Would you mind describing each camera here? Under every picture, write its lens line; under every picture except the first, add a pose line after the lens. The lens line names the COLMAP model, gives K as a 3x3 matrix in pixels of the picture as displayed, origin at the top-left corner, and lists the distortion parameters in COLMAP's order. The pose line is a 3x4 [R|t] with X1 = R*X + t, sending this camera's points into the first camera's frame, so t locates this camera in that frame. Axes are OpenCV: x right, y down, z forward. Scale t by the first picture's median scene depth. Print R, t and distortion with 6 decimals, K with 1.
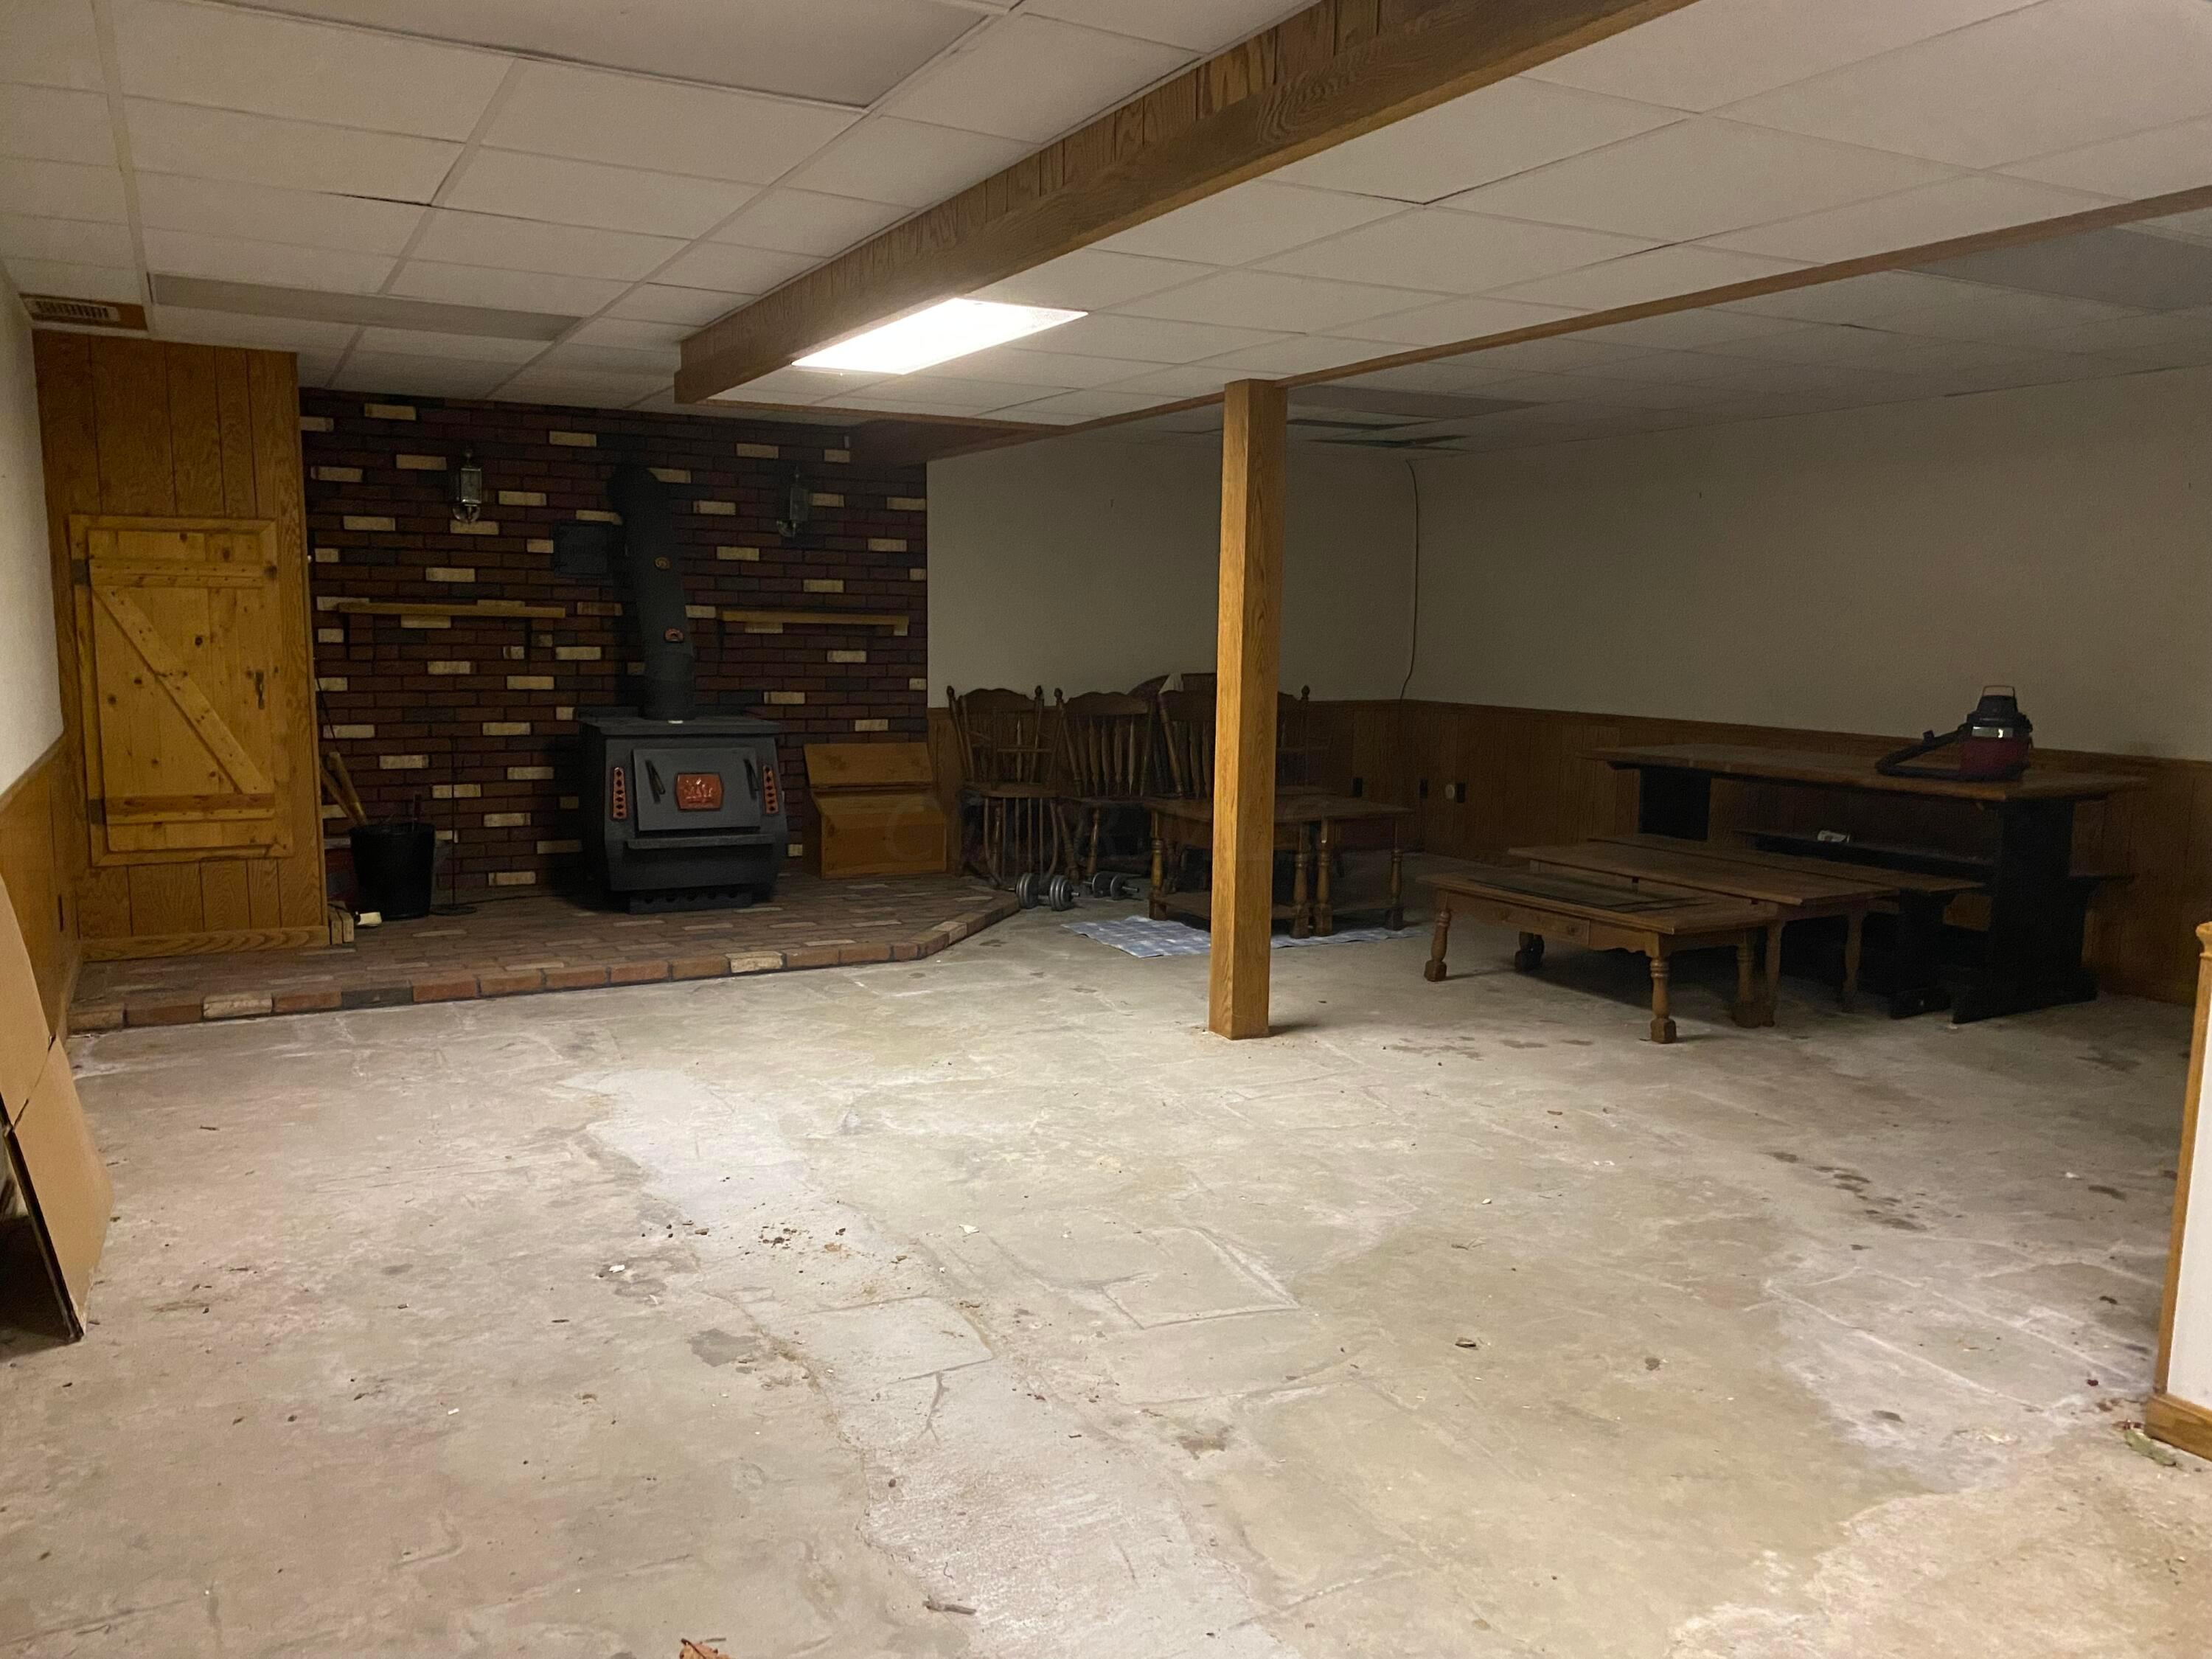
lens RADIAL K [[1669.3, 0, 1107.8], [0, 1669.3, 835.0], [0, 0, 1]] dist [0.050851, -0.055575]
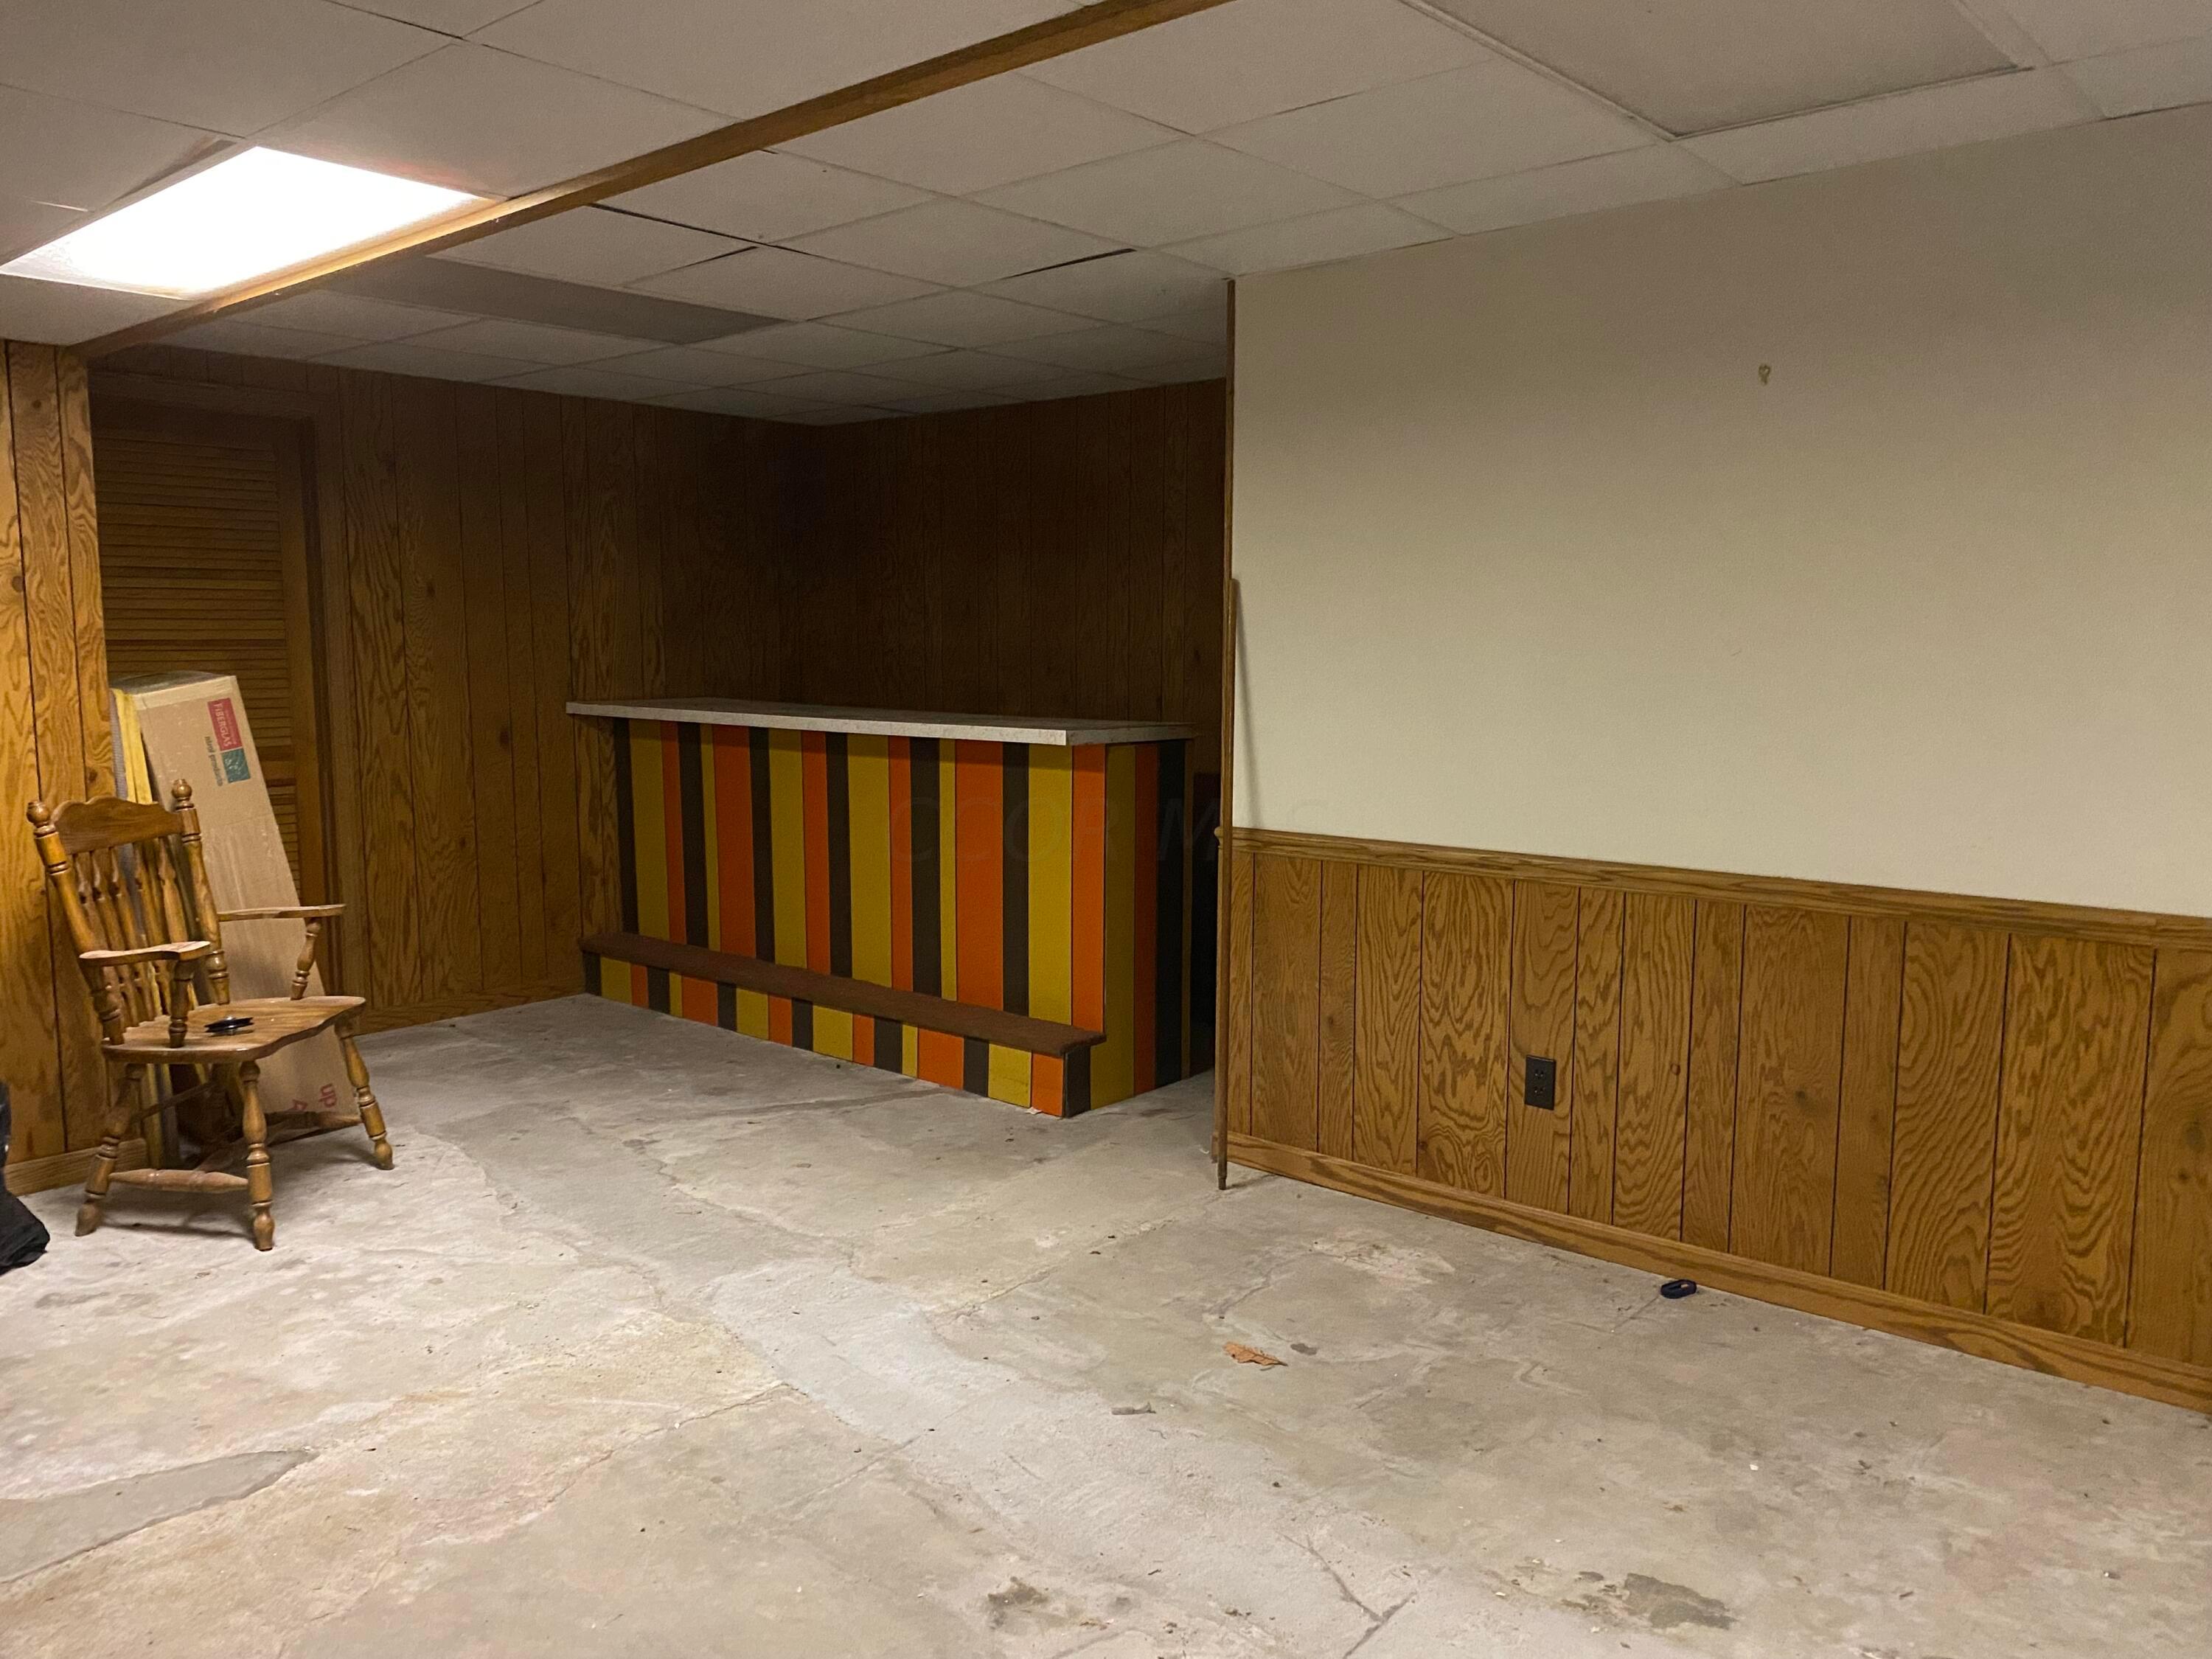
lens RADIAL K [[1669.3, 0, 1102.1], [0, 1669.3, 830.9], [0, 0, 1]] dist [0.050851, -0.055575]
pose [[-0.932696, 0.026971, -0.359654, 0.322130], [-0.061410, 0.970763, 0.232053, -0.231664], [0.355397, 0.238521, -0.903770, 1.732579]]
